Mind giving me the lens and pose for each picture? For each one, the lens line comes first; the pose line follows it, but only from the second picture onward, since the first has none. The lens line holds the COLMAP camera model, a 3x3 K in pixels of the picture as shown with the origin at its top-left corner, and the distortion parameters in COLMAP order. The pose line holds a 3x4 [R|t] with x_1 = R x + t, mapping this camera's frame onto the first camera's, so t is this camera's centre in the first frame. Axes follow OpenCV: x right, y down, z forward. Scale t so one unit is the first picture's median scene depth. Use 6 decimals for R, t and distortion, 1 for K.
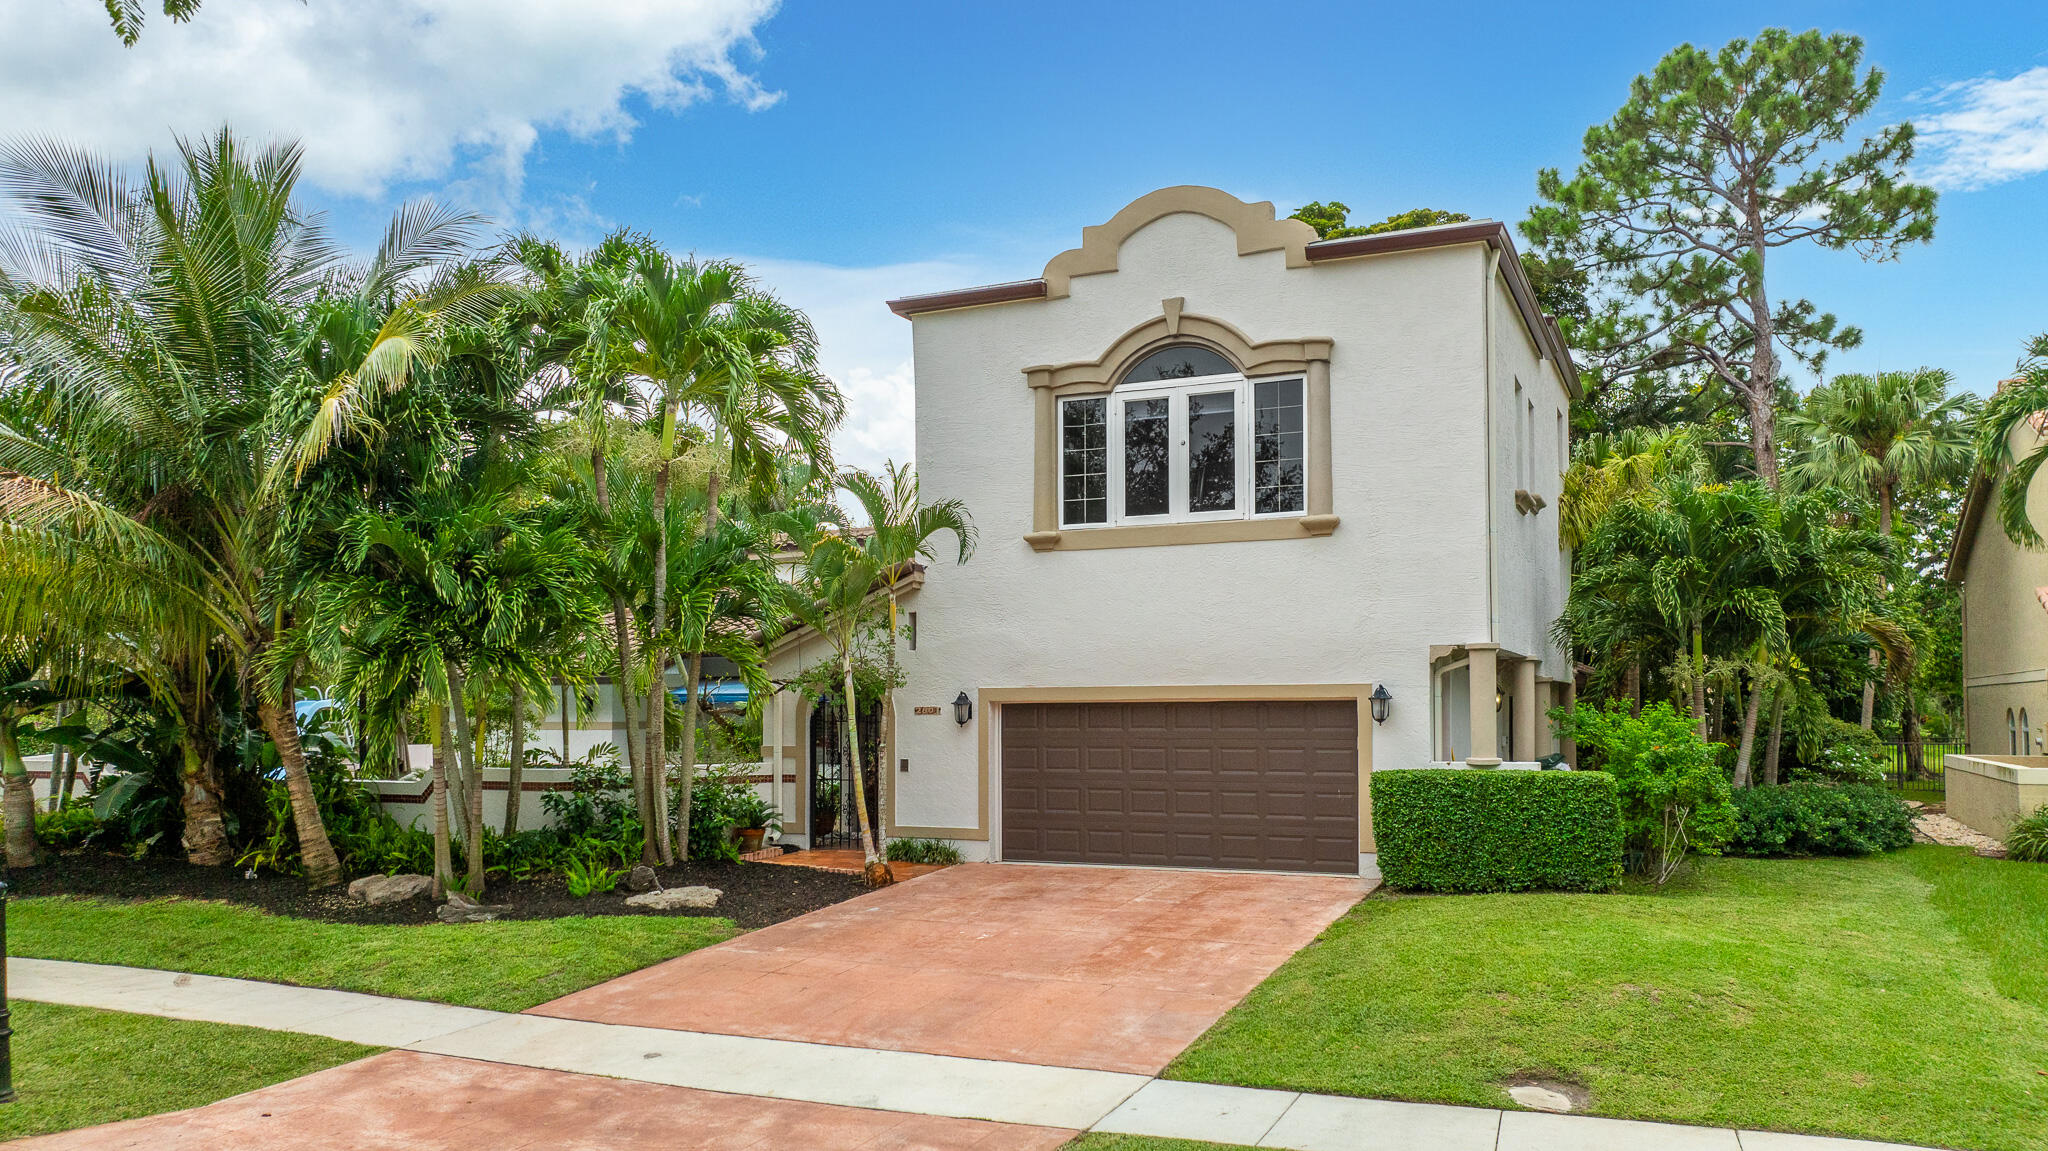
lens RADIAL K [[1460.4, 0, 964.0], [0, 1460.4, 676.8], [0, 0, 1]] dist [-0.007570, -0.000316]
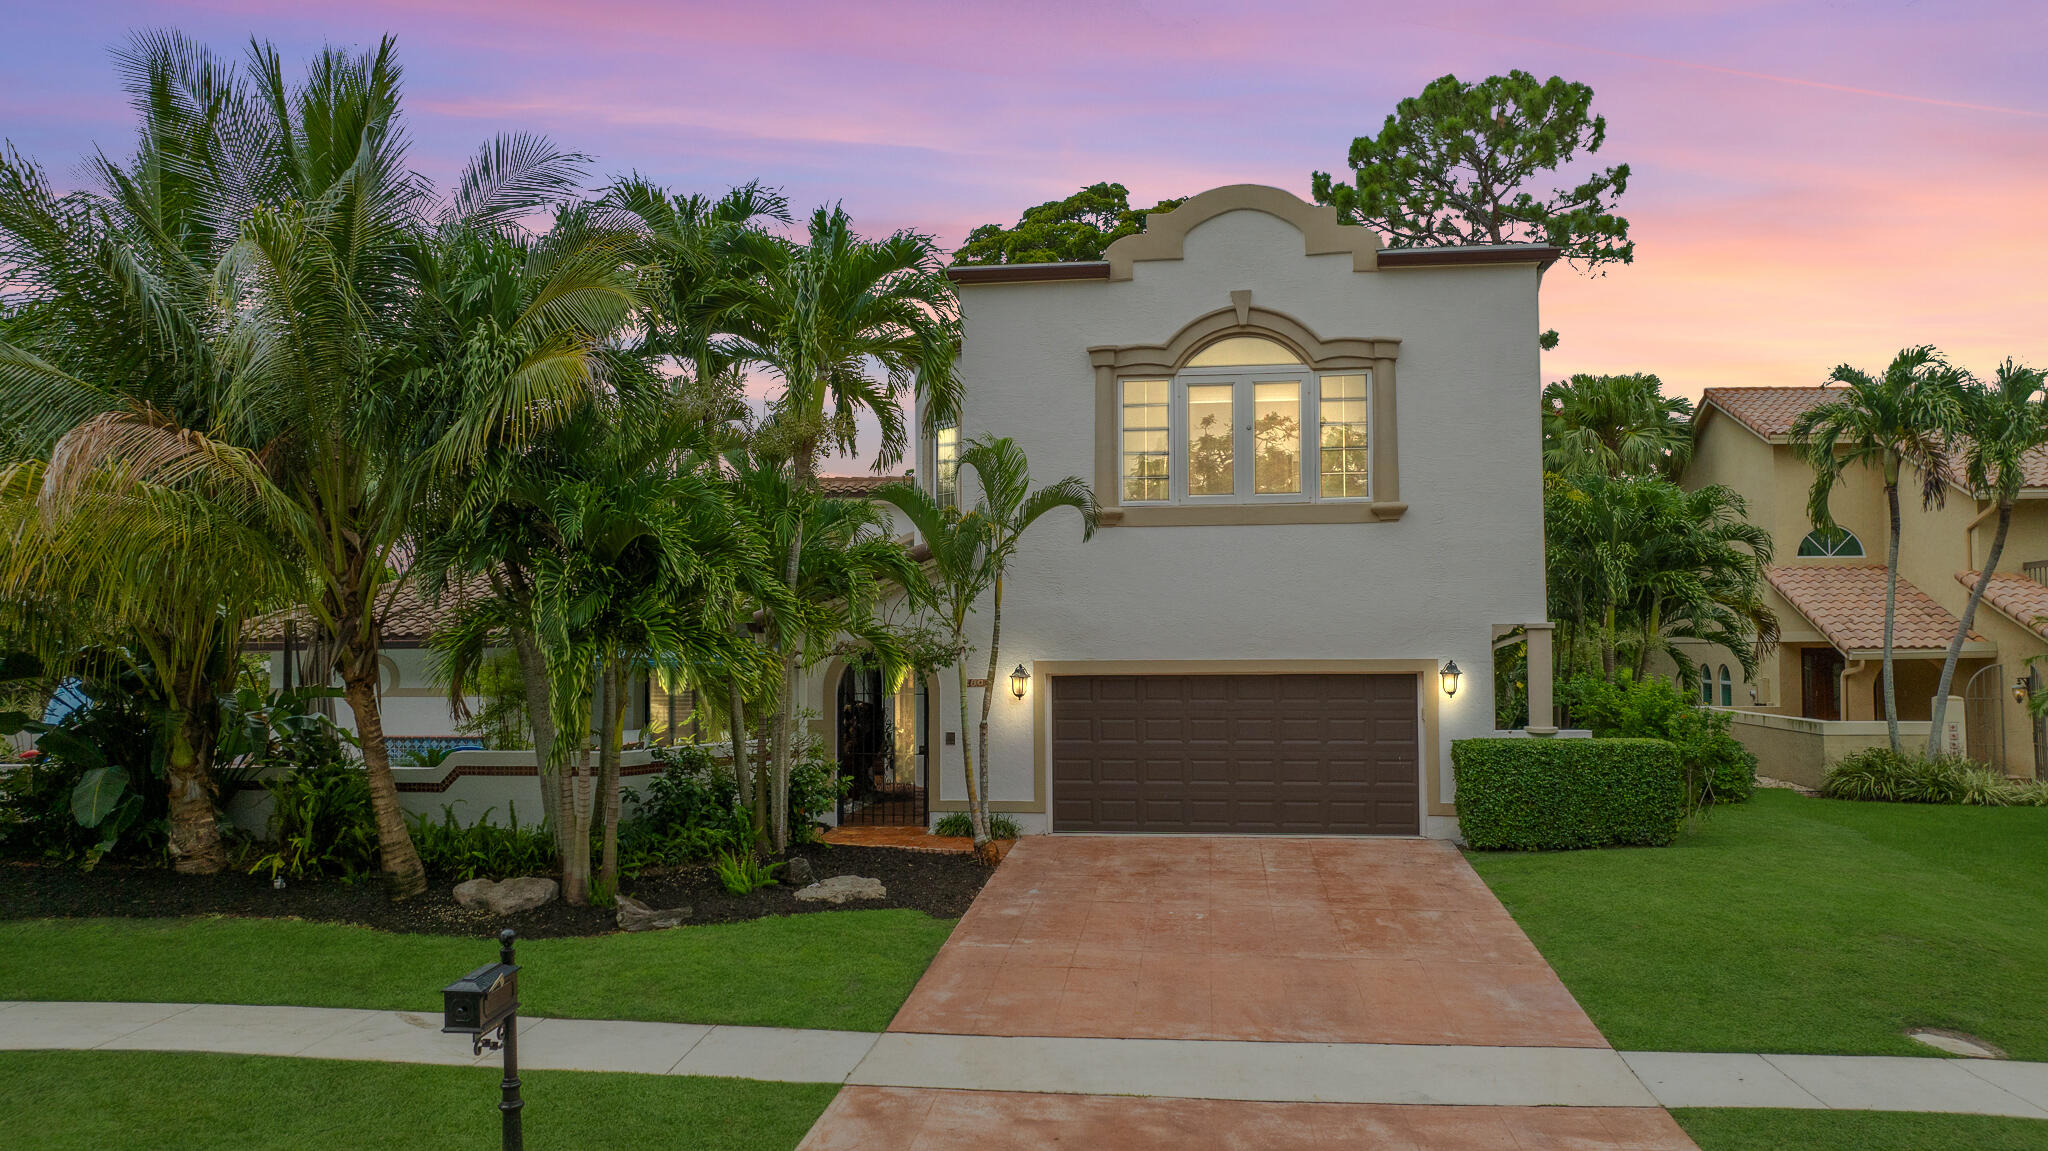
lens RADIAL K [[1460.4, 0, 1018.1], [0, 1460.4, 579.7], [0, 0, 1]] dist [-0.007570, -0.000316]
pose [[0.959540, 0.011783, 0.281326, -0.303413], [-0.003759, 0.999571, -0.029044, -0.019978], [-0.281548, 0.026811, 0.959173, 0.043312]]
